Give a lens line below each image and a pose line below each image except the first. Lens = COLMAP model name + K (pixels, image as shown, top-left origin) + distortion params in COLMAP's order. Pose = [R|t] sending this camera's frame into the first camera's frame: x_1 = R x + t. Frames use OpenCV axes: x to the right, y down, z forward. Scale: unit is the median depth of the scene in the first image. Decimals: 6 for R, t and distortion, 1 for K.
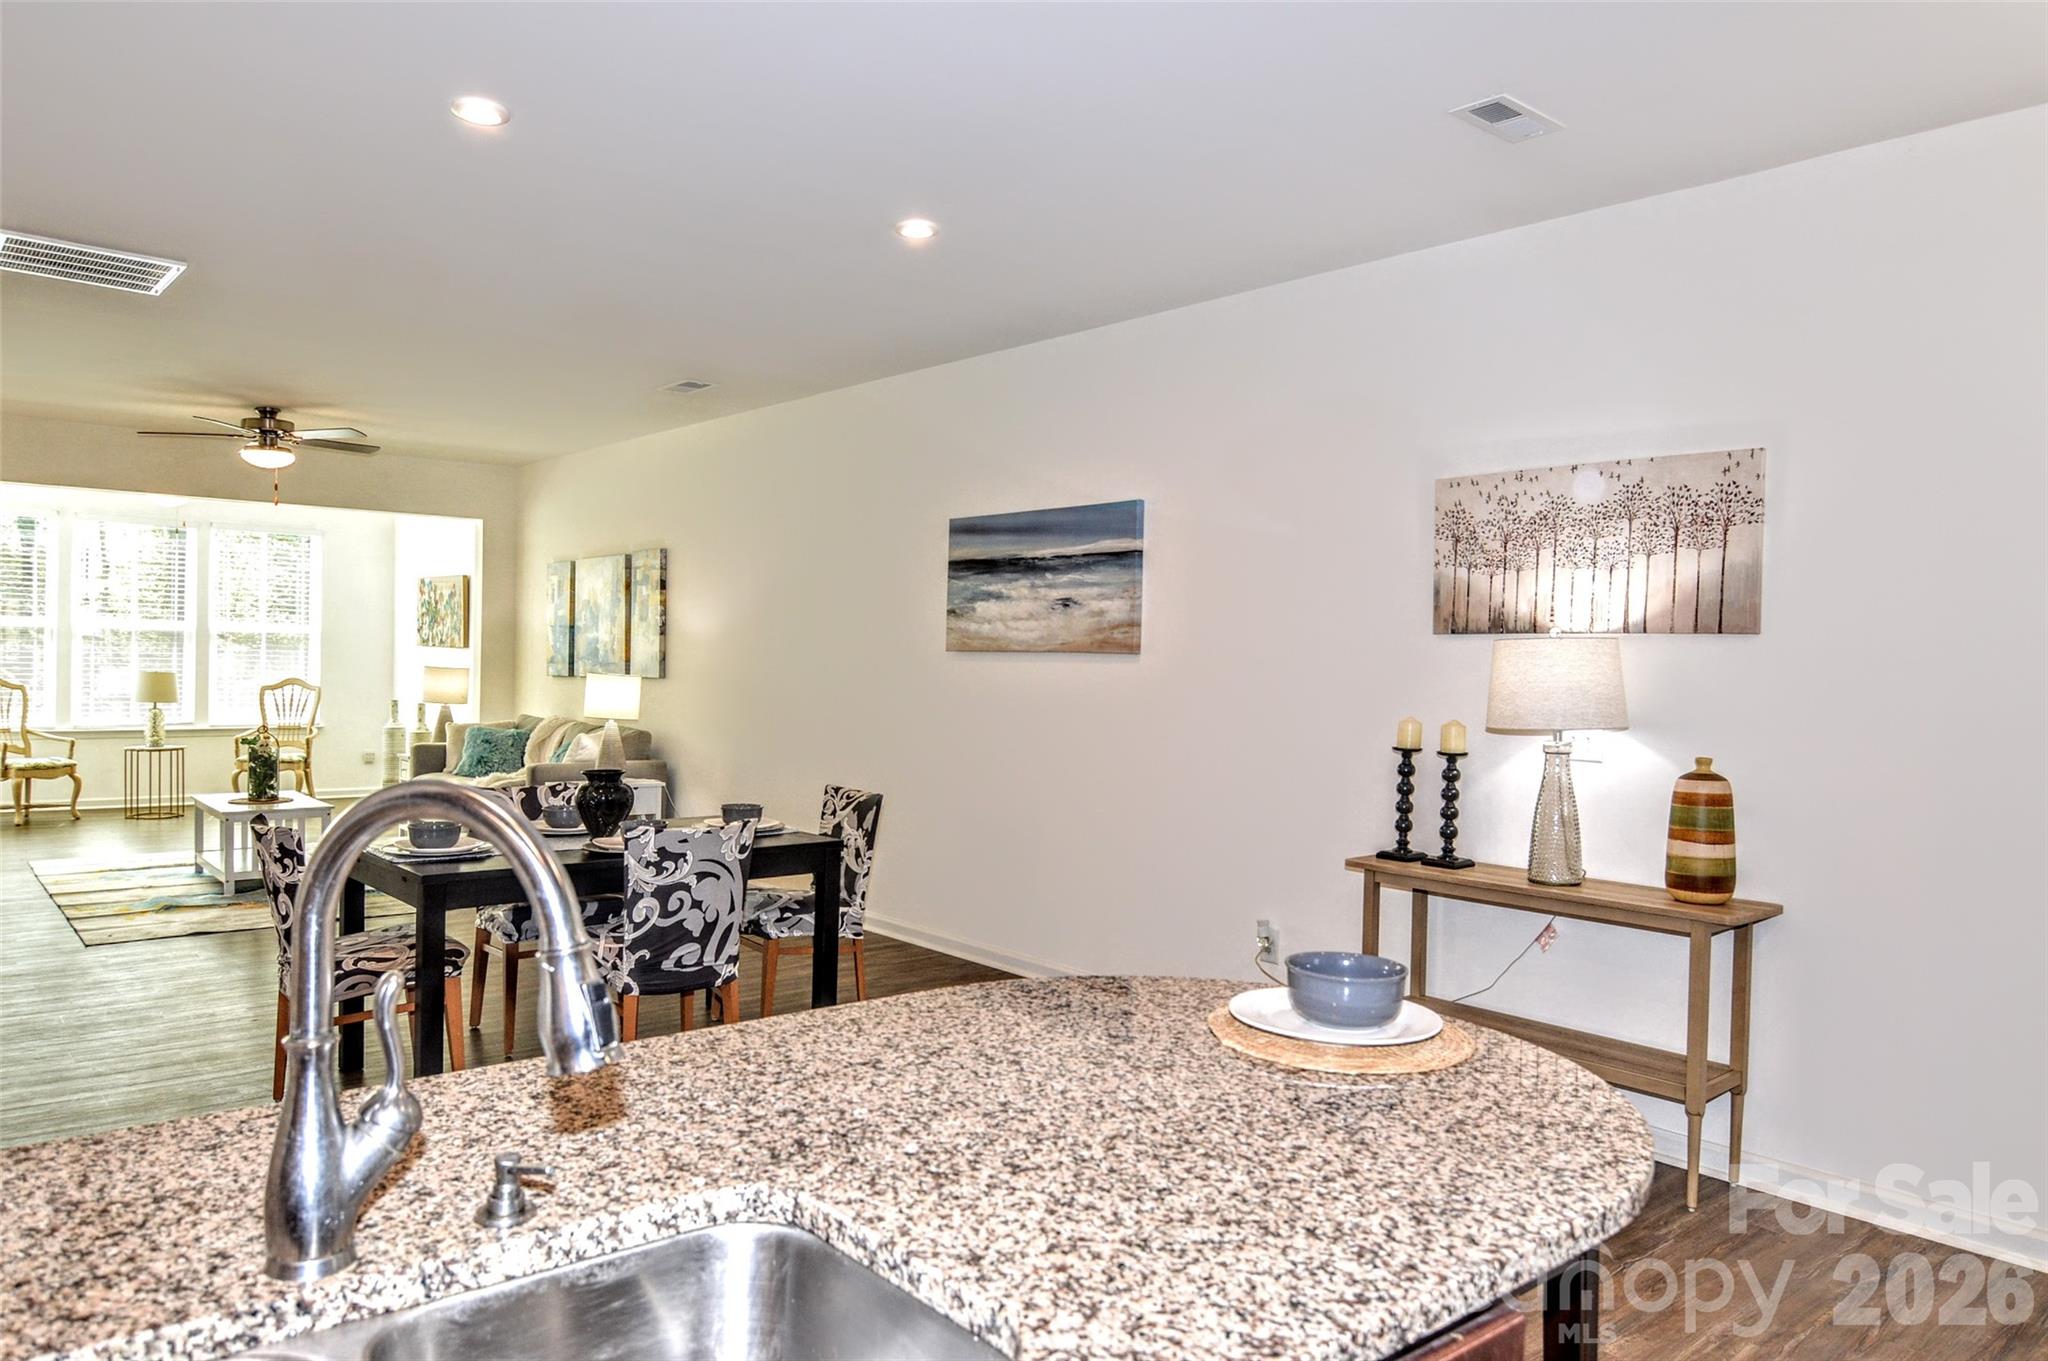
lens RADIAL K [[1367.9, 0, 1012.8], [0, 1367.9, 689.1], [0, 0, 1]] dist [-0.000155, -0.004896]
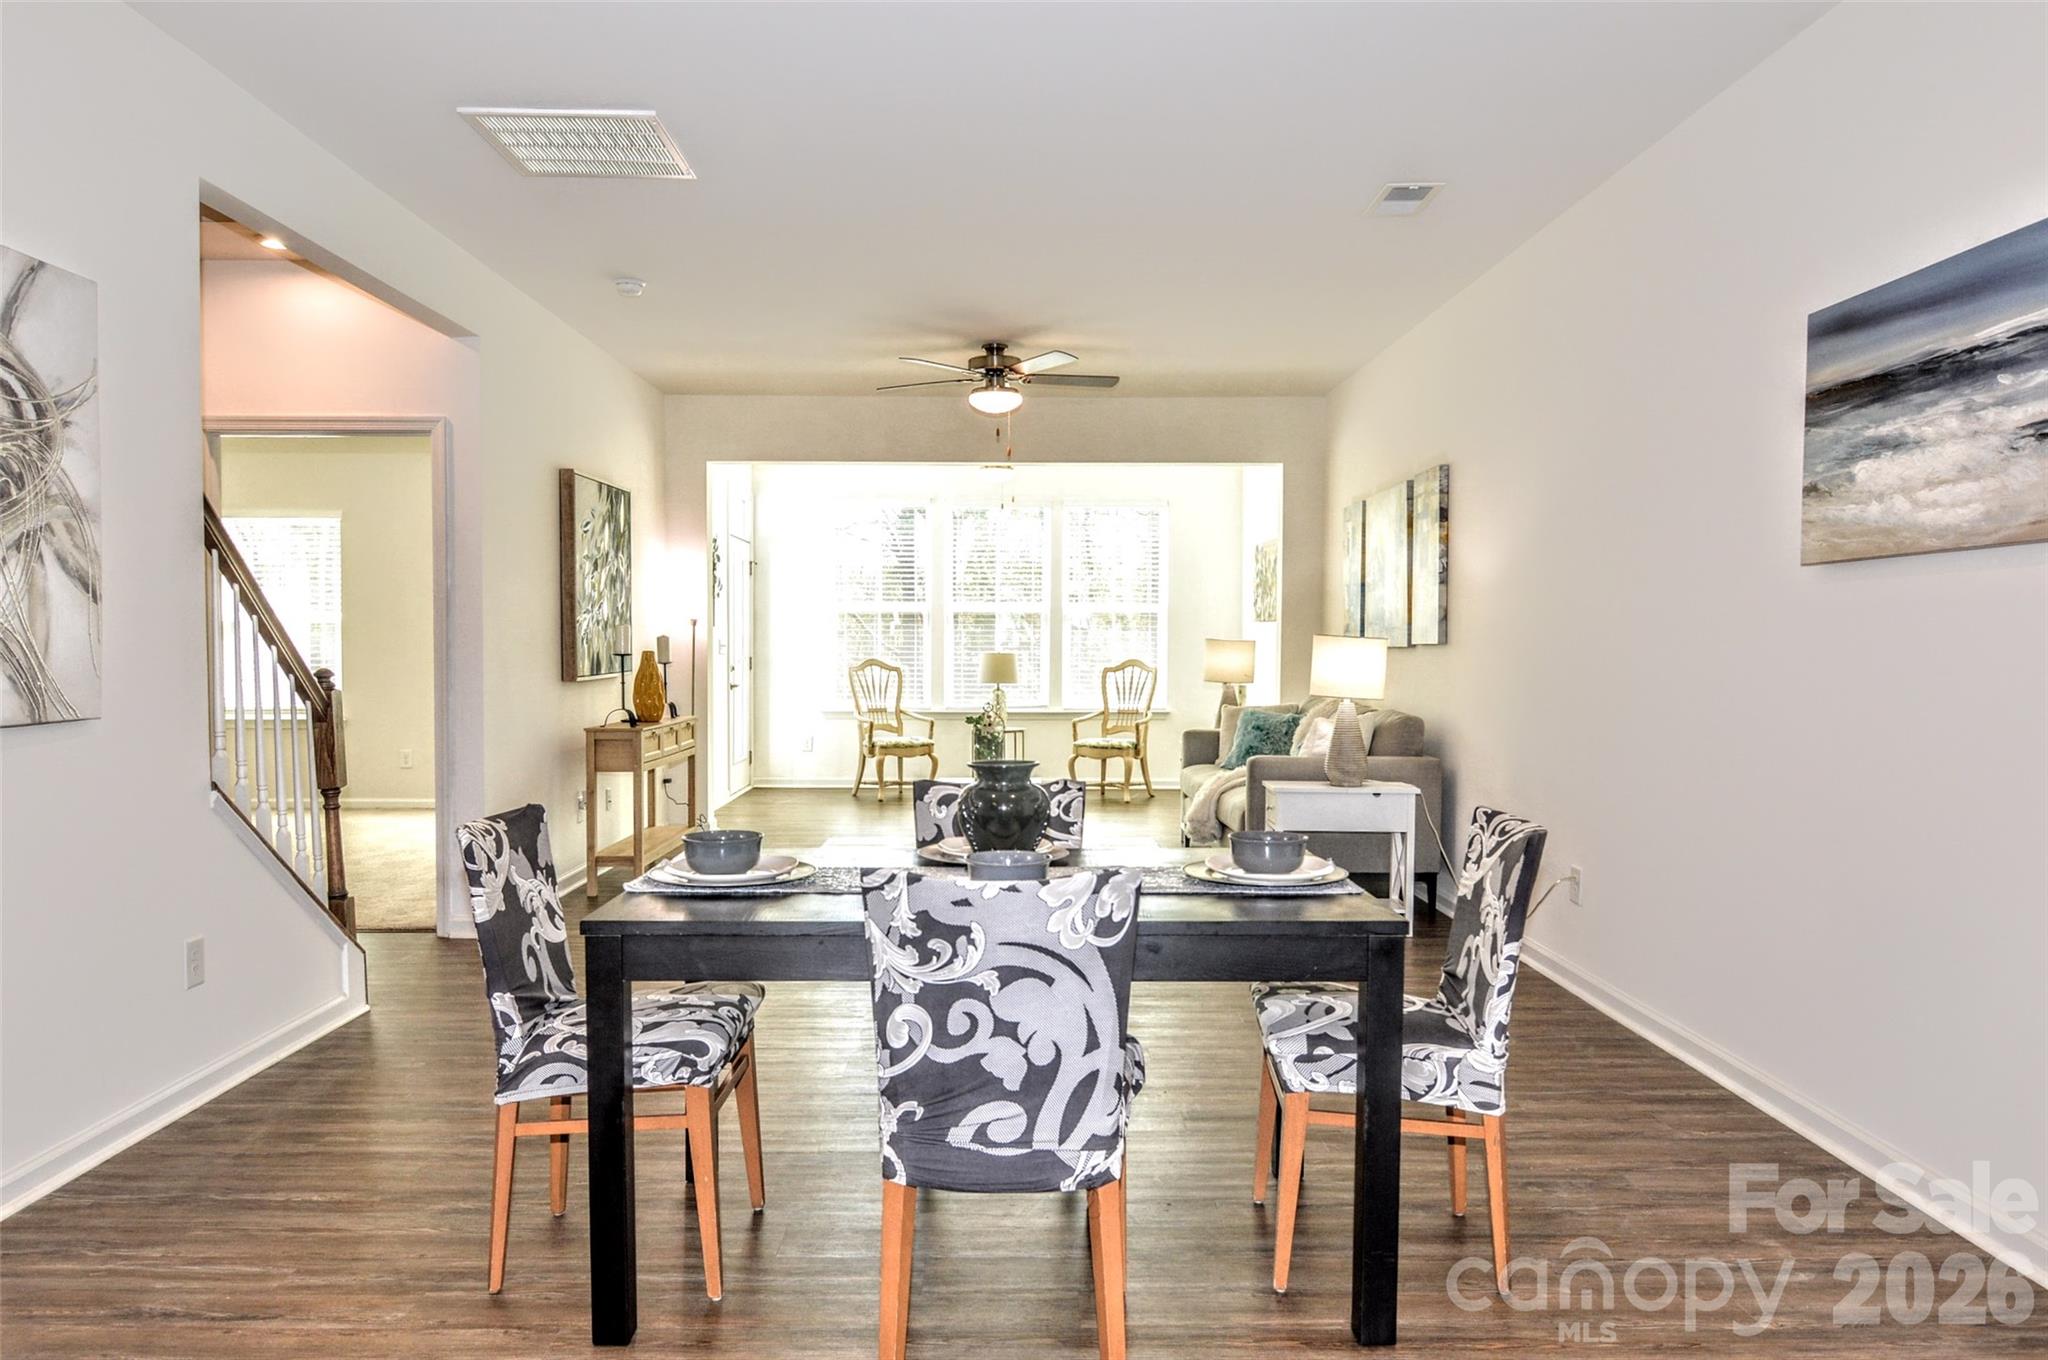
lens RADIAL K [[1418.8, 0, 1019.3], [0, 1418.8, 690.3], [0, 0, 1]] dist [-0.002724, -0.009095]
pose [[0.766329, 0.002651, -0.642443, 0.088478], [-0.000930, 0.999995, 0.003018, 0.023803], [0.642448, -0.001715, 0.766328, 0.475318]]
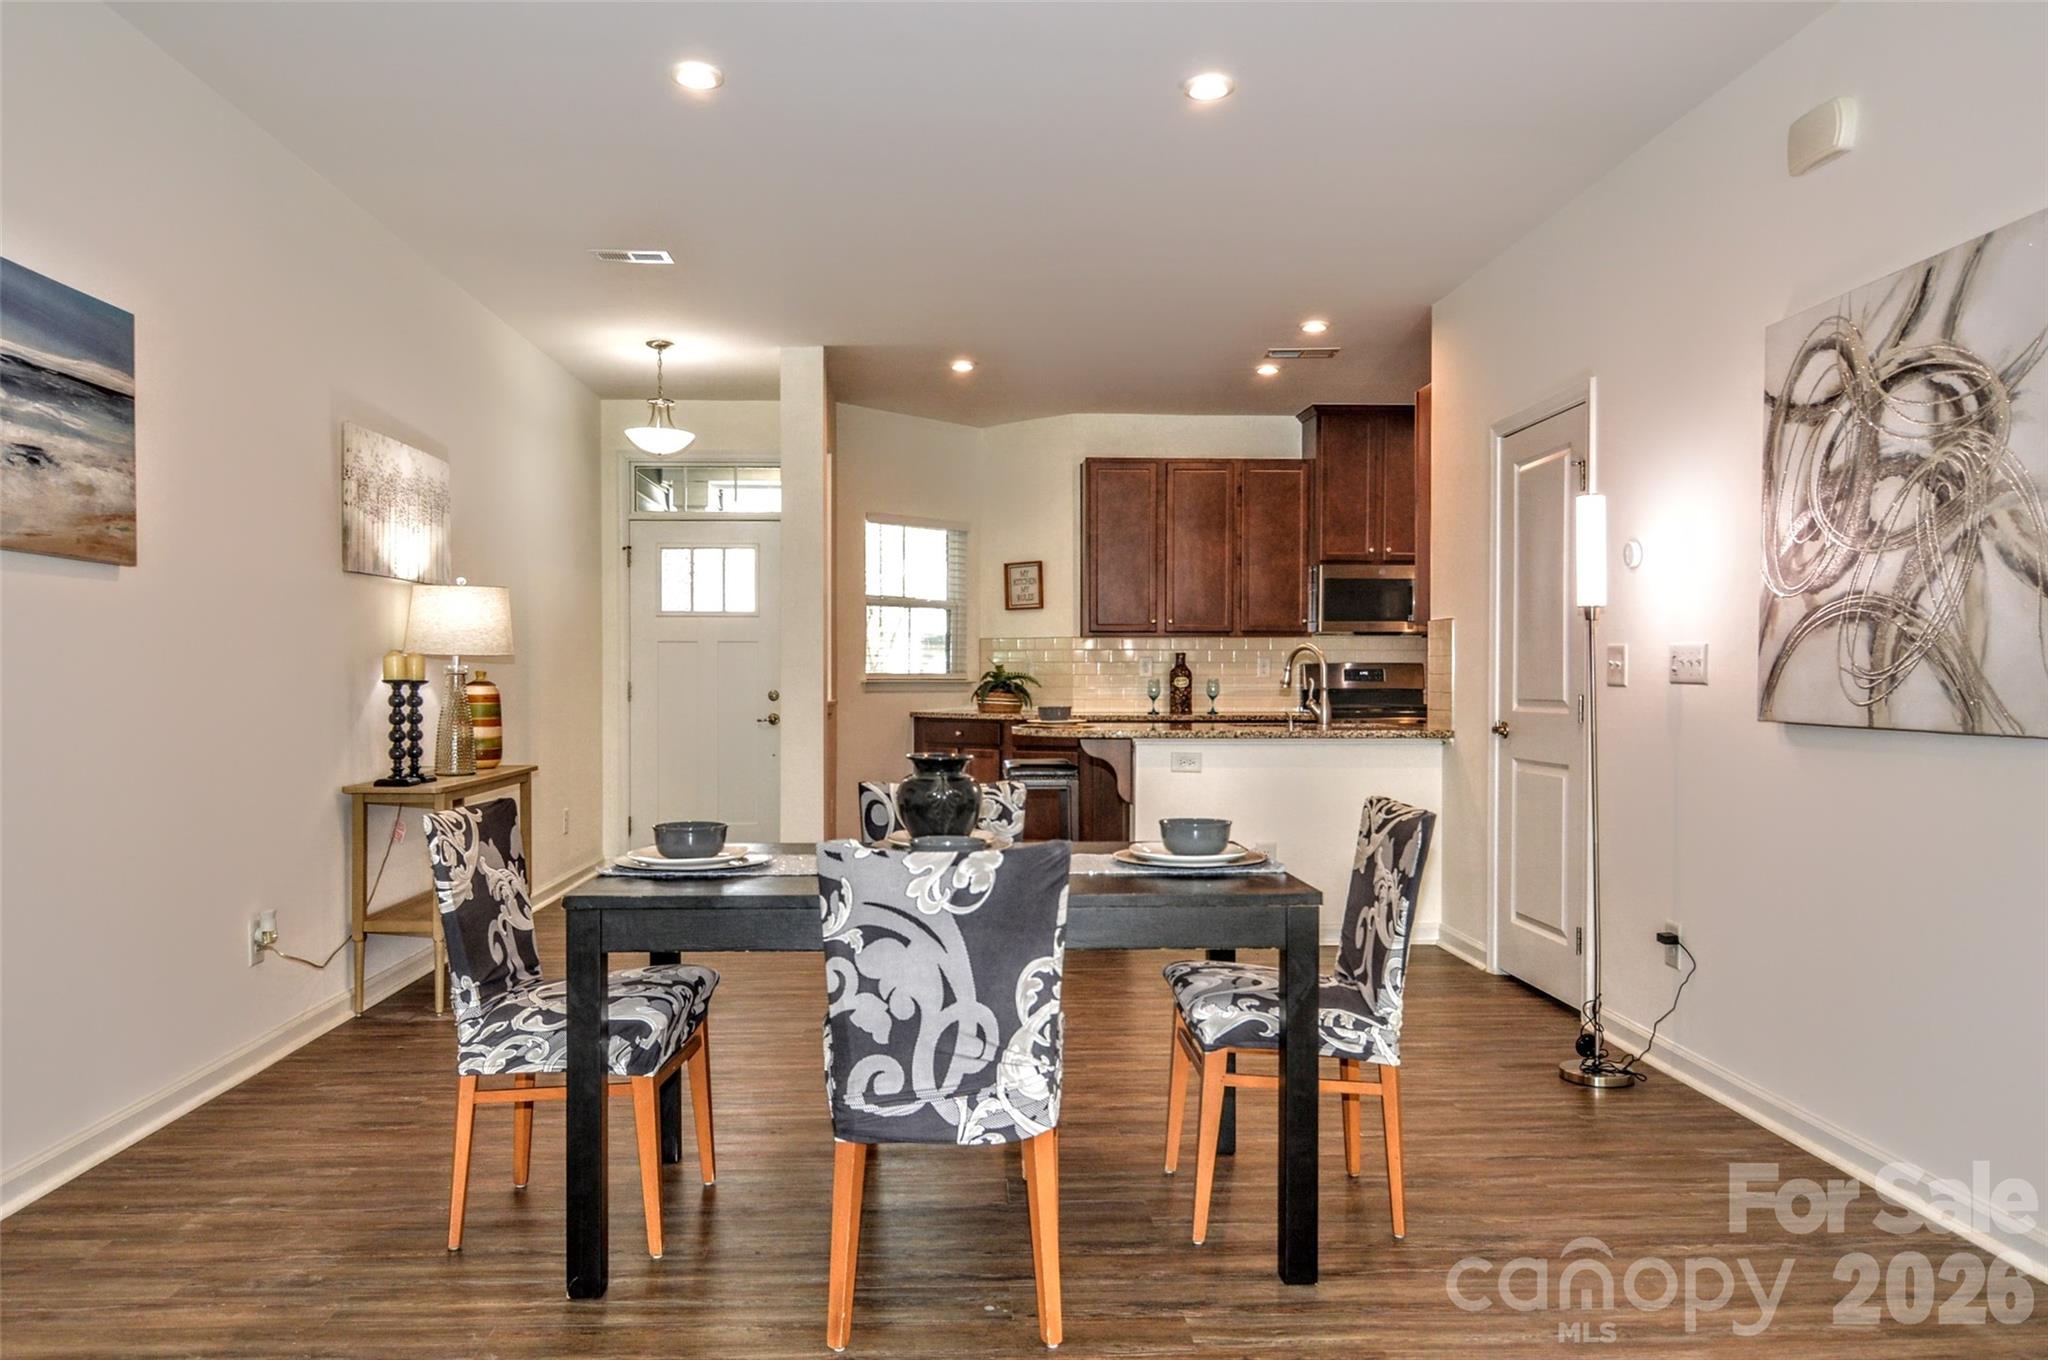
lens RADIAL K [[1457.5, 0, 1012.3], [0, 1457.5, 686.5], [0, 0, 1]] dist [0.007938, -0.028458]
pose [[-0.788051, -0.028566, 0.614947, -0.660055], [-0.004614, 0.999169, 0.040501, 0.000014], [-0.615593, 0.029080, -0.787527, 1.345305]]
